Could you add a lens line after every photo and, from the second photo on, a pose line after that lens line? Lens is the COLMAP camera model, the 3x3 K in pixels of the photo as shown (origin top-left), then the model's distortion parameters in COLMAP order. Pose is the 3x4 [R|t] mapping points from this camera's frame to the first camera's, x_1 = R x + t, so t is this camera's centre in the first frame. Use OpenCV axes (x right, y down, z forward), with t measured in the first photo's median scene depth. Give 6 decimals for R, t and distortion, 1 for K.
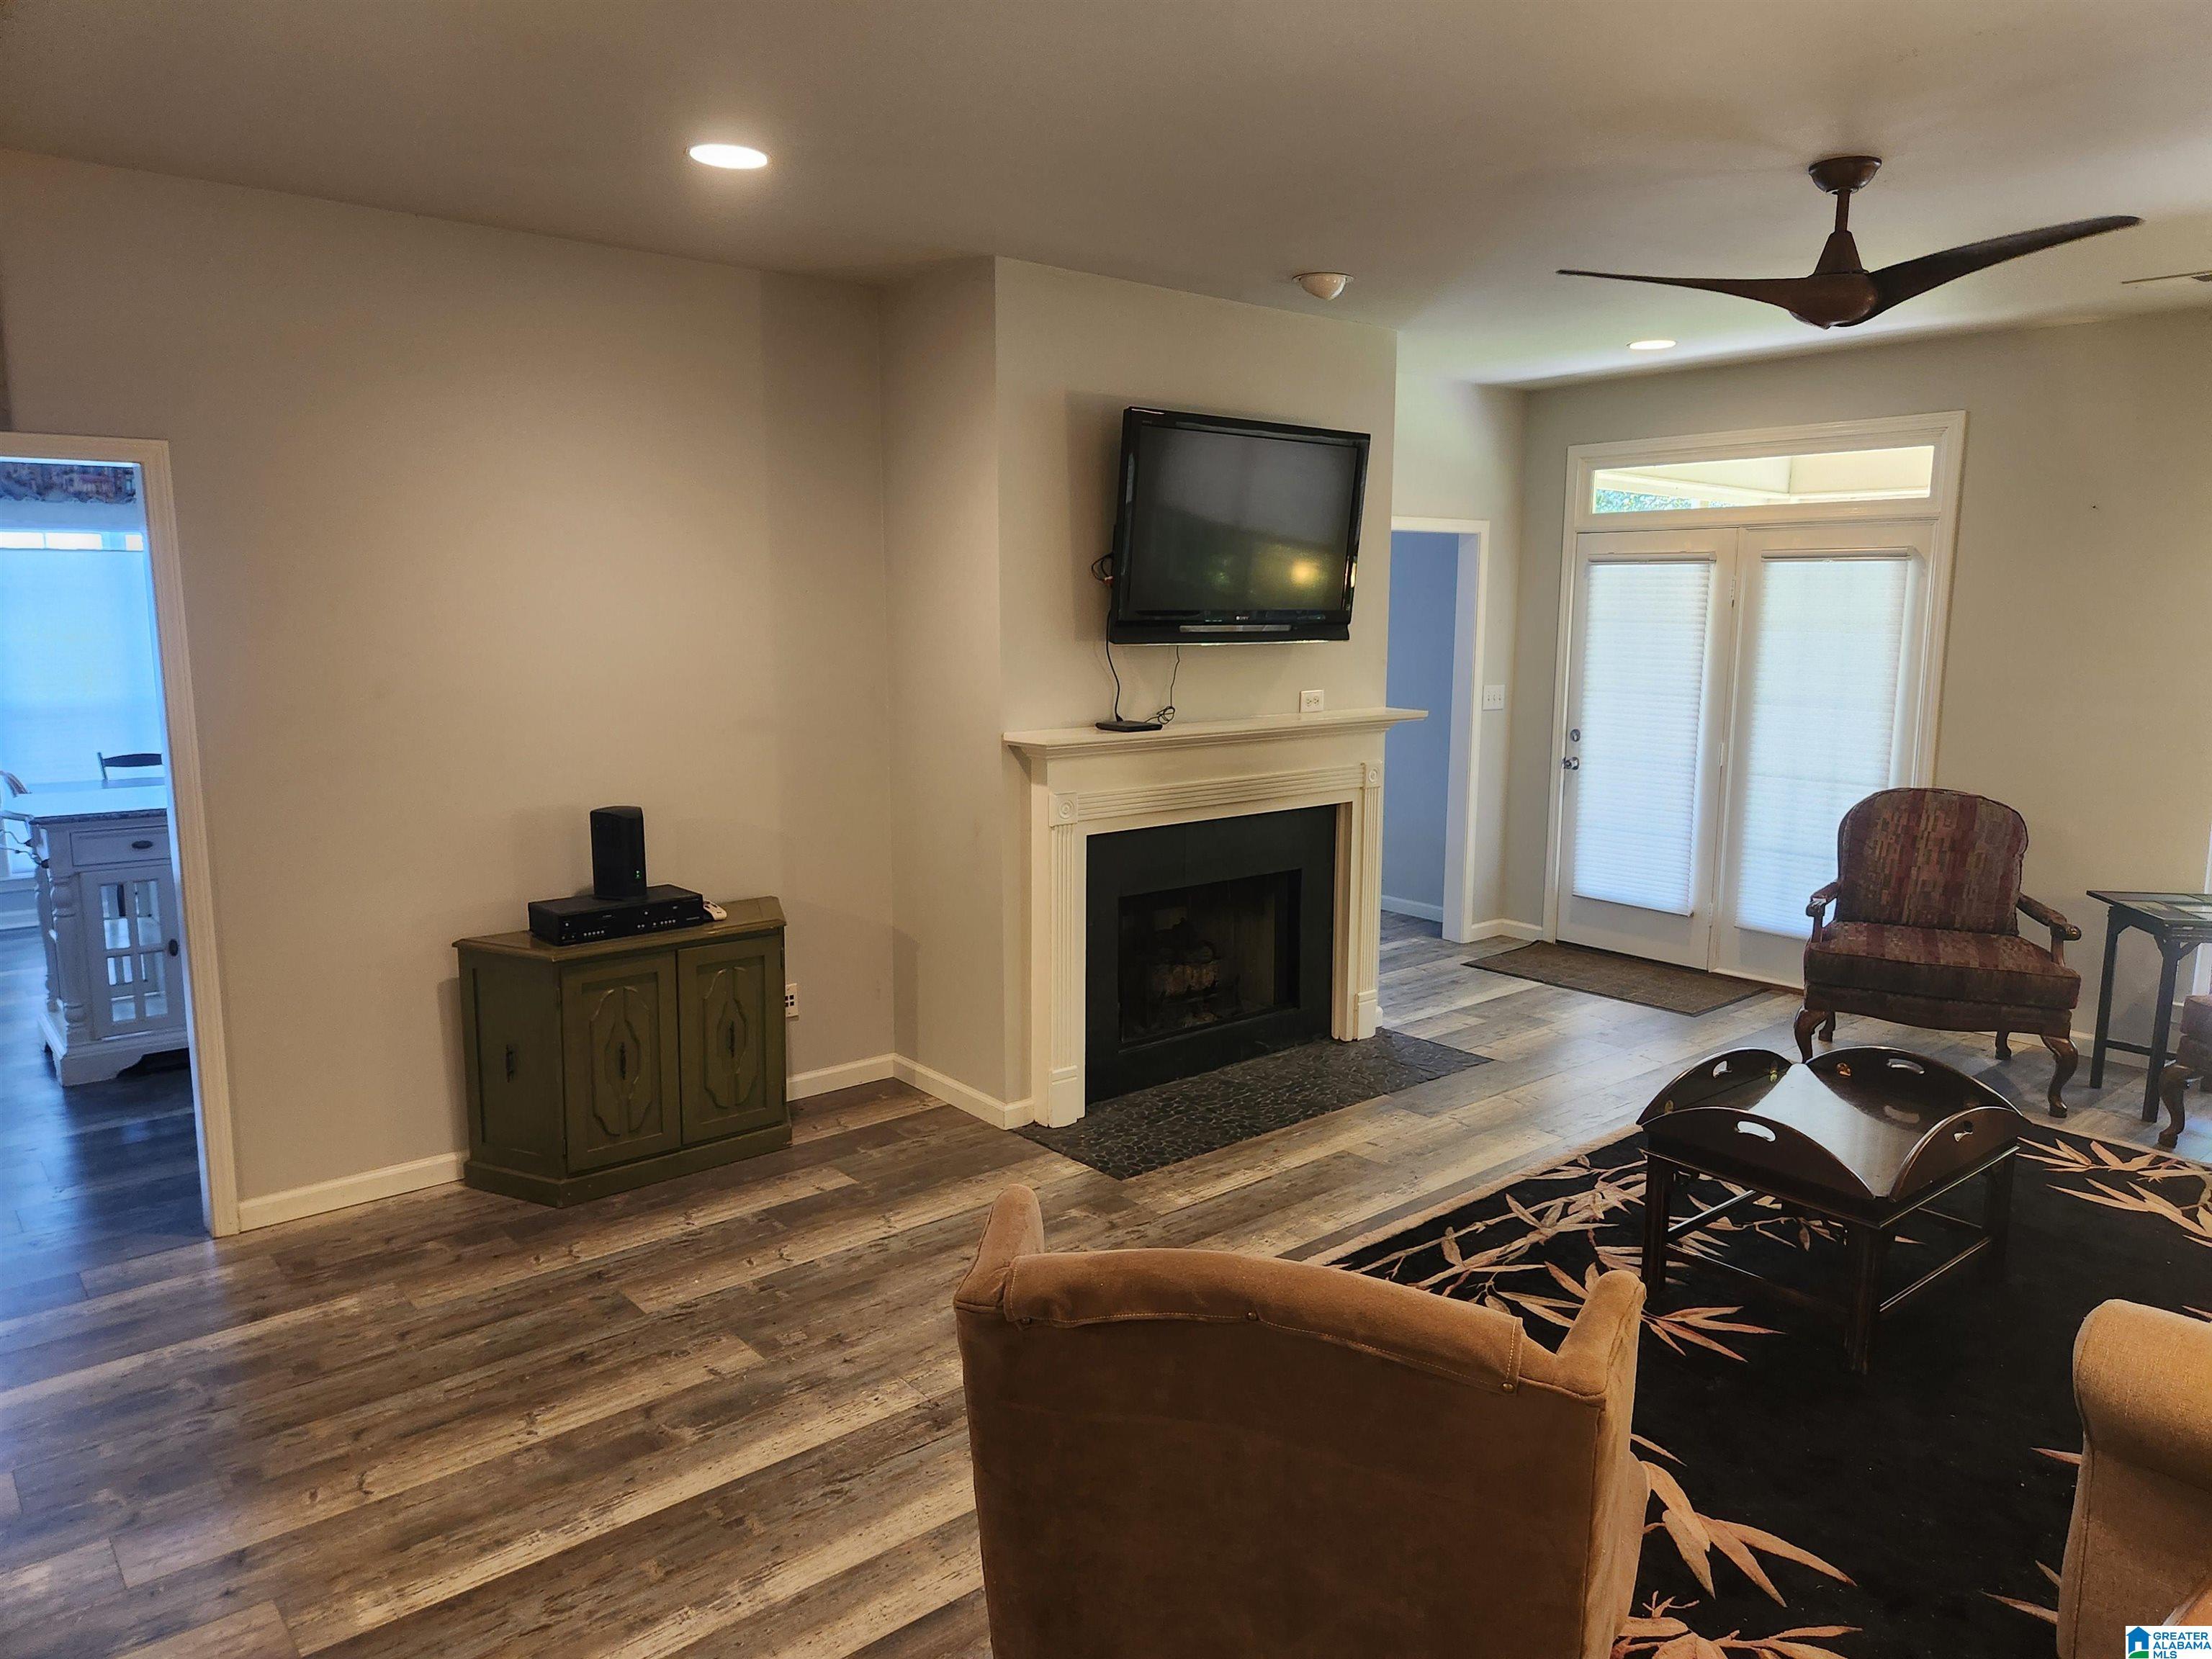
lens RADIAL K [[1488.6, 0, 1149.2], [0, 1488.6, 822.7], [0, 0, 1]] dist [0.075576, -0.077185]
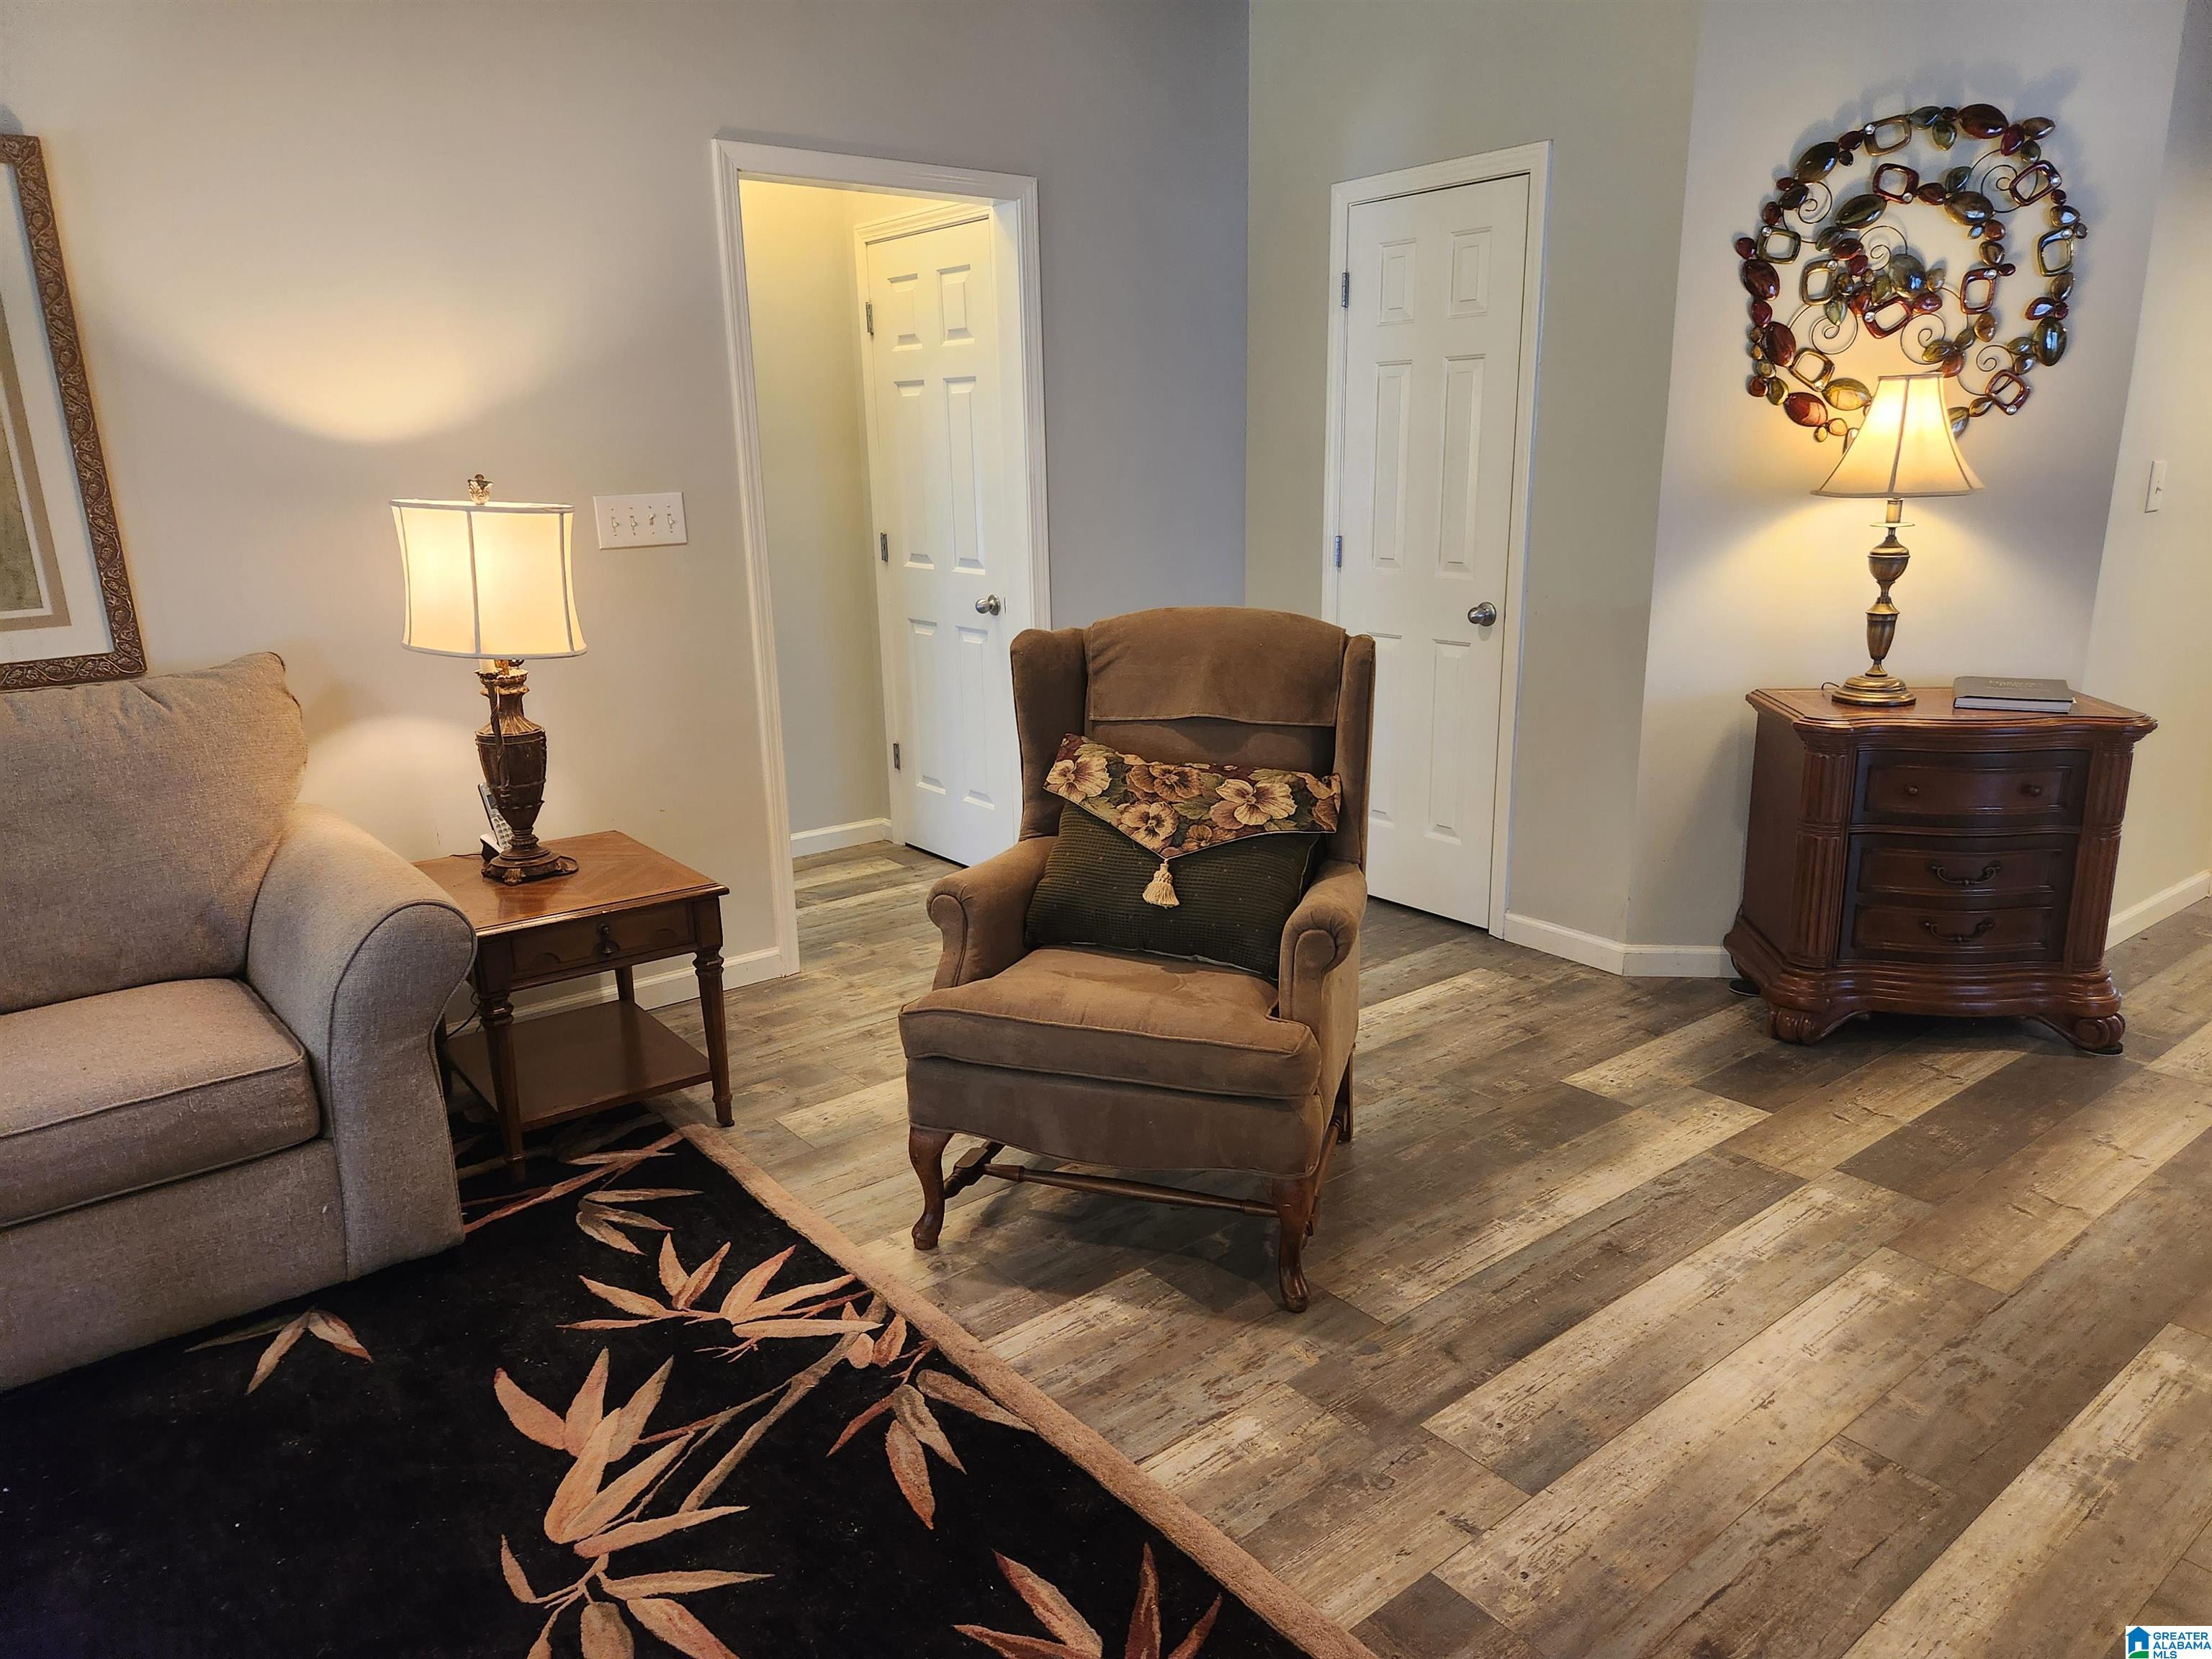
lens RADIAL K [[1481.1, 0, 1115.7], [0, 1481.1, 846.7], [0, 0, 1]] dist [0.080809, -0.083566]
pose [[-0.999172, -0.000654, 0.040690, 0.041550], [0.015749, 0.915751, 0.401438, -0.071226], [-0.037524, 0.401746, -0.914982, 0.974534]]
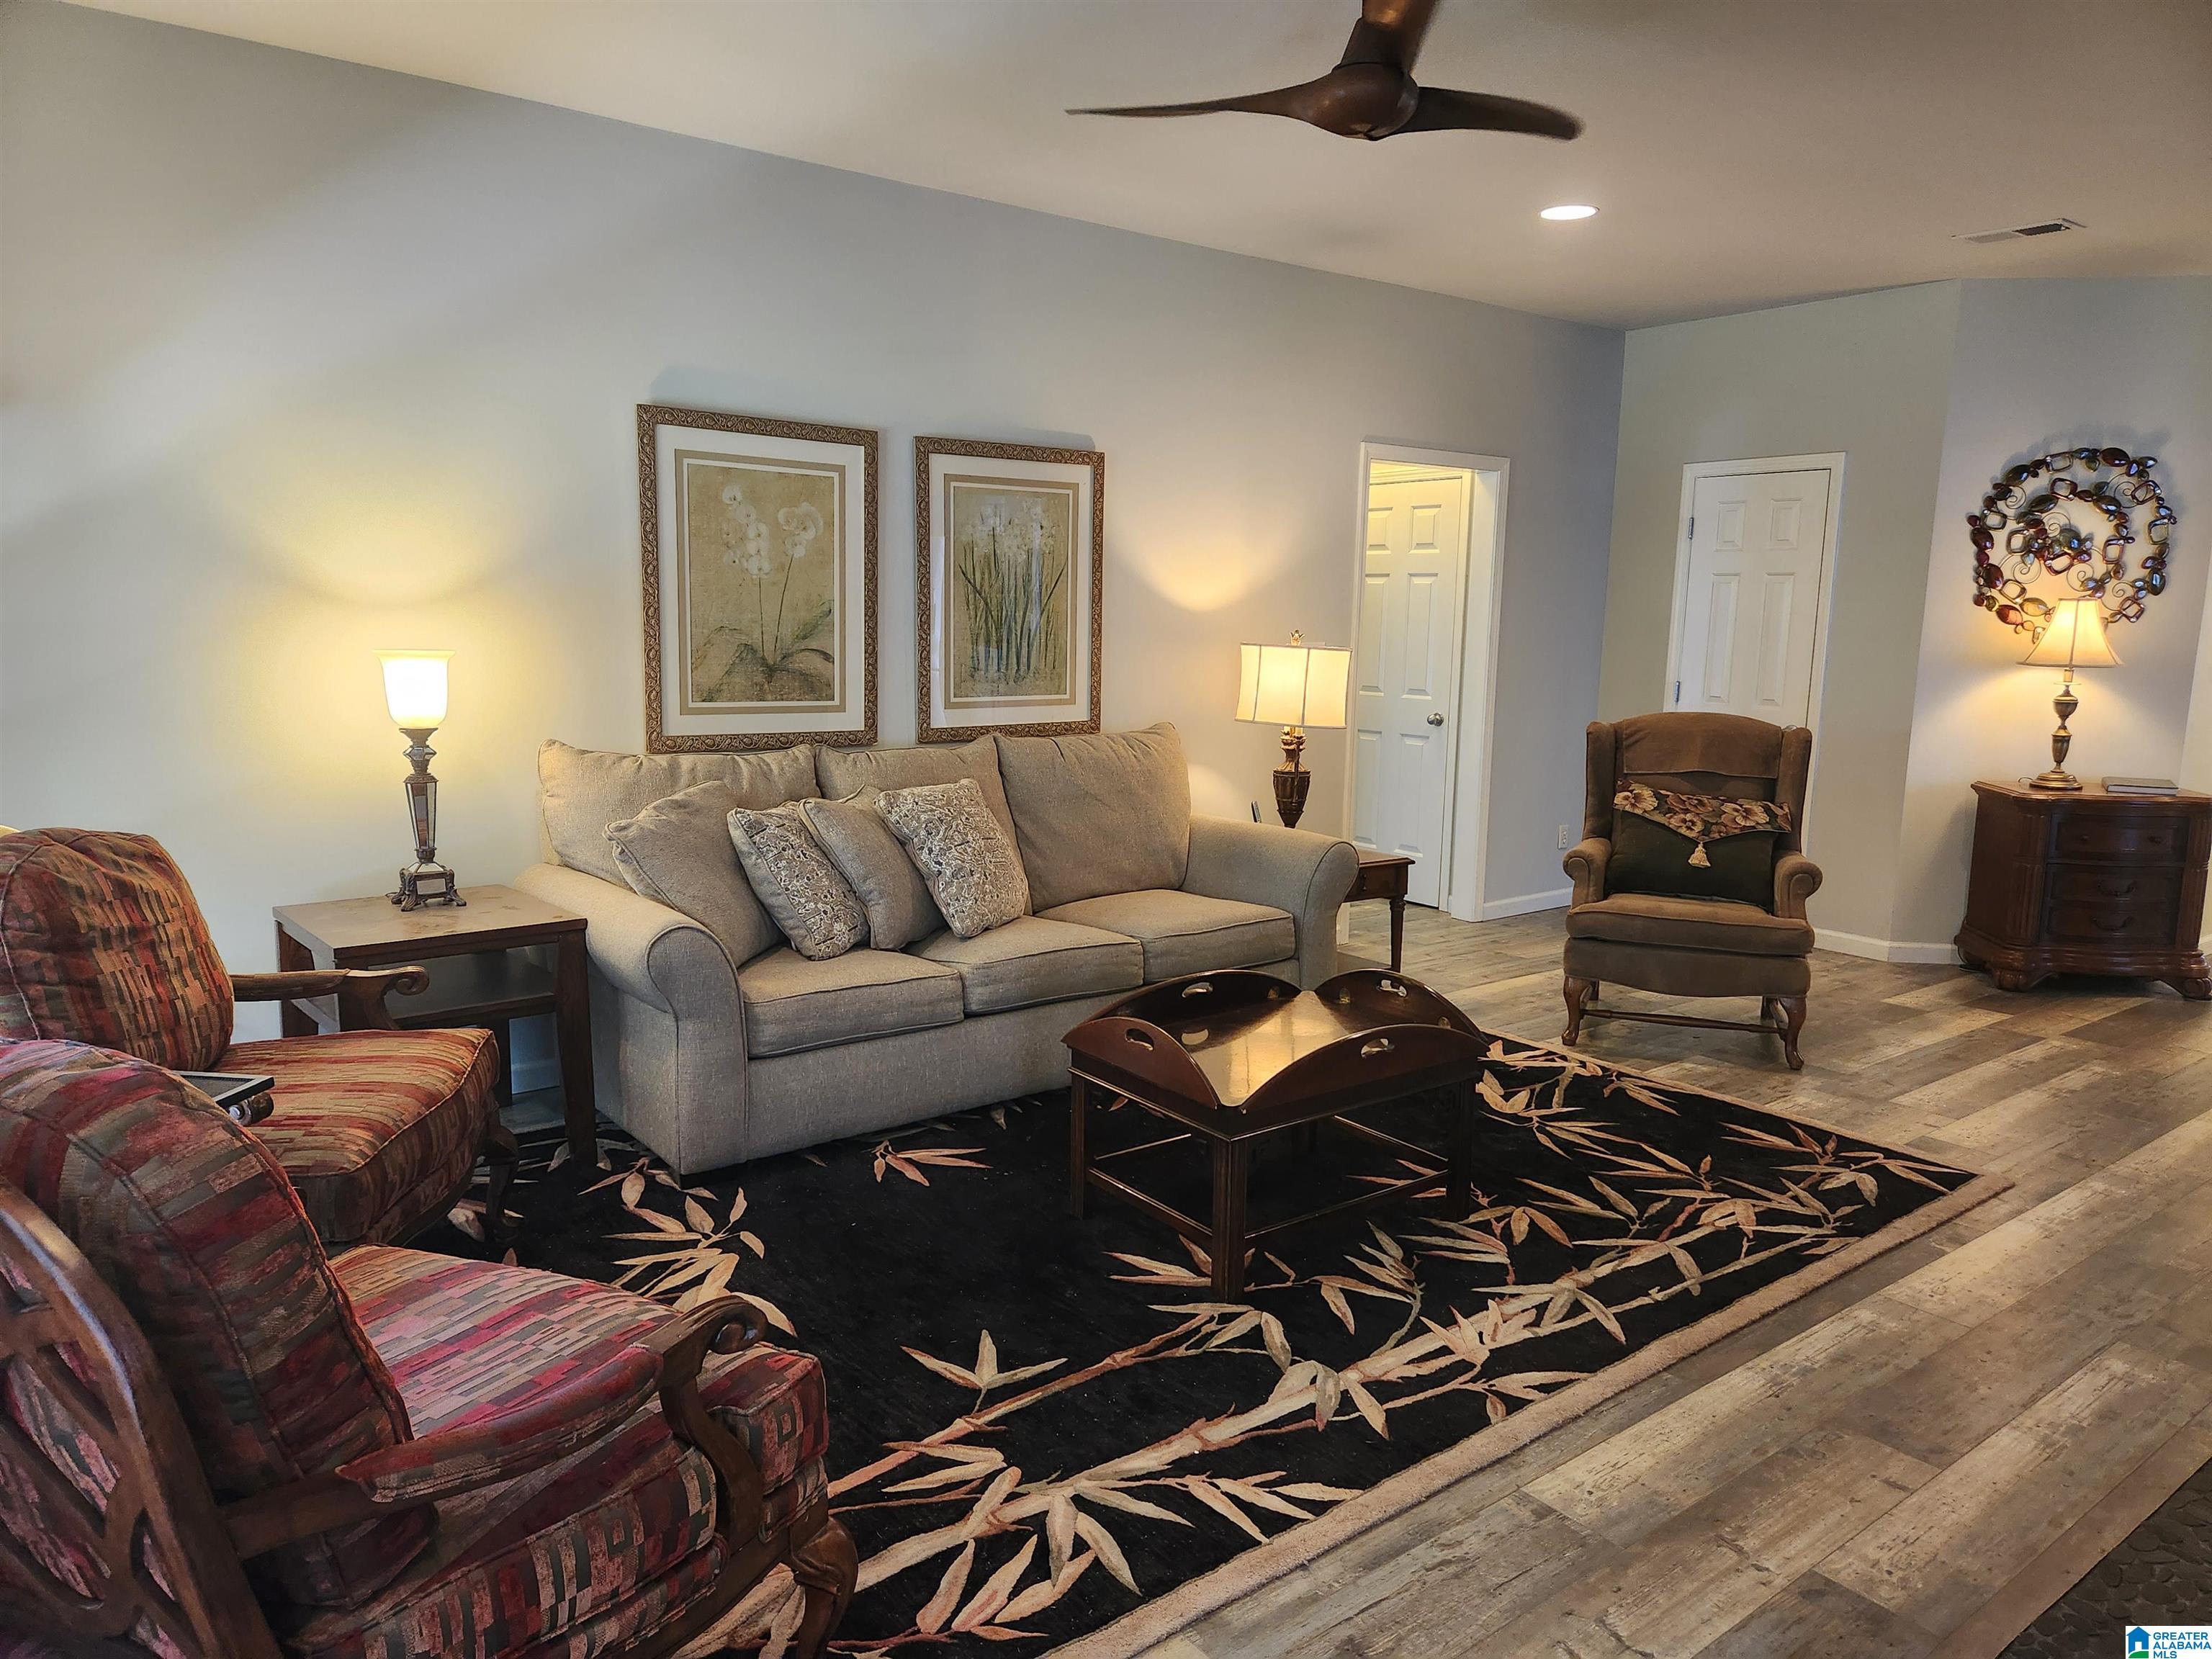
lens RADIAL K [[1476.8, 0, 1110.3], [0, 1476.8, 856.7], [0, 0, 1]] dist [0.077973, -0.087489]
pose [[-0.997801, -0.032851, 0.057562, 0.418825], [-0.013176, 0.949501, 0.313488, -0.160217], [-0.064954, 0.312040, -0.947846, 1.516487]]
